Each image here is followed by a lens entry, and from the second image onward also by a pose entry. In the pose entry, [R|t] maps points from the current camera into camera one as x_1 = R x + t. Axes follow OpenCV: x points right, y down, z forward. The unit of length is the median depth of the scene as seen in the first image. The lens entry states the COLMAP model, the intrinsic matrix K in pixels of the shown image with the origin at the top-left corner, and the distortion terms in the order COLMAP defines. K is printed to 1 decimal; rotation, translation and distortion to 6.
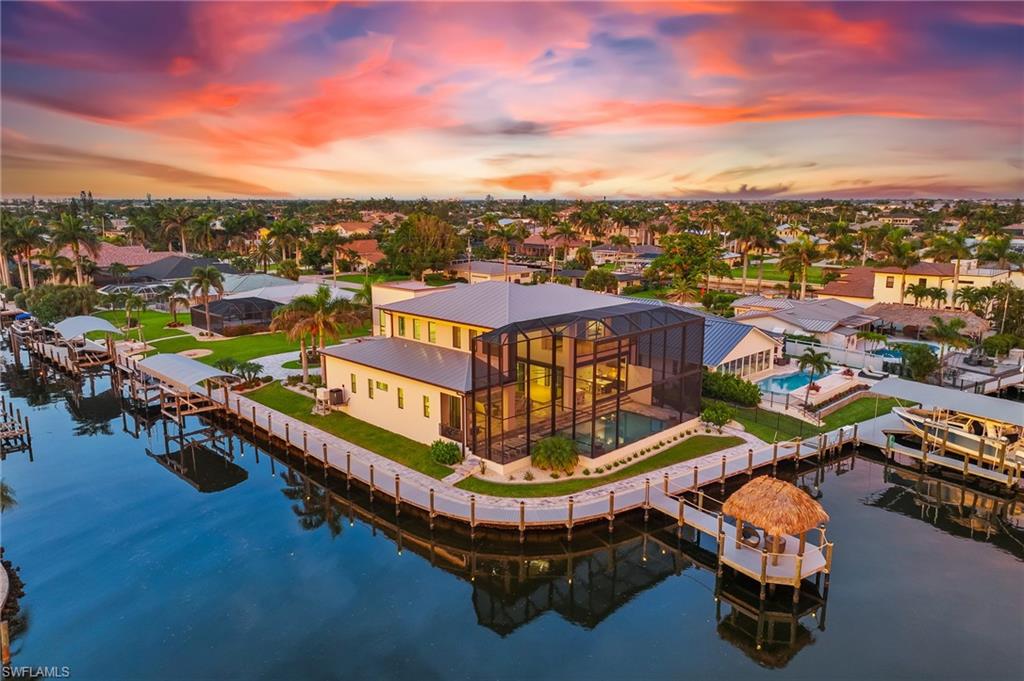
lens RADIAL K [[700.4, 0, 512.0], [0, 700.4, 340.5], [0, 0, 1]] dist [0.050825, -0.000193]
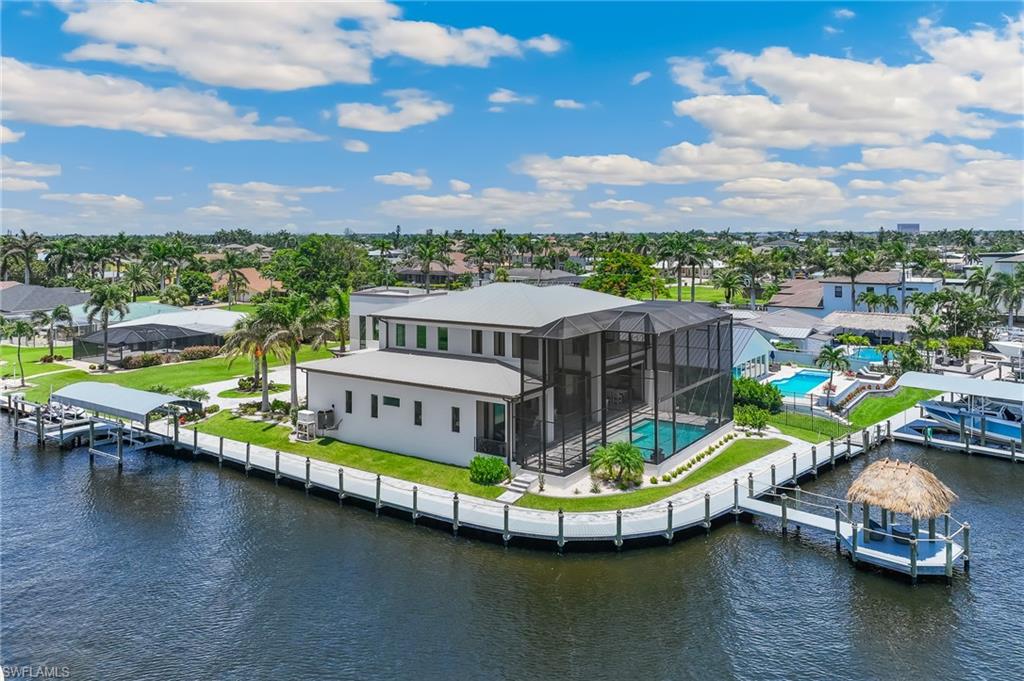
lens RADIAL K [[752.1, 0, 512.0], [0, 752.1, 340.5], [0, 0, 1]] dist [0.025625, 0.000649]
pose [[0.984506, -0.027836, 0.173128, -0.201041], [0.037351, 0.997951, -0.051942, 0.044932], [-0.171328, 0.057604, 0.983529, 0.066448]]
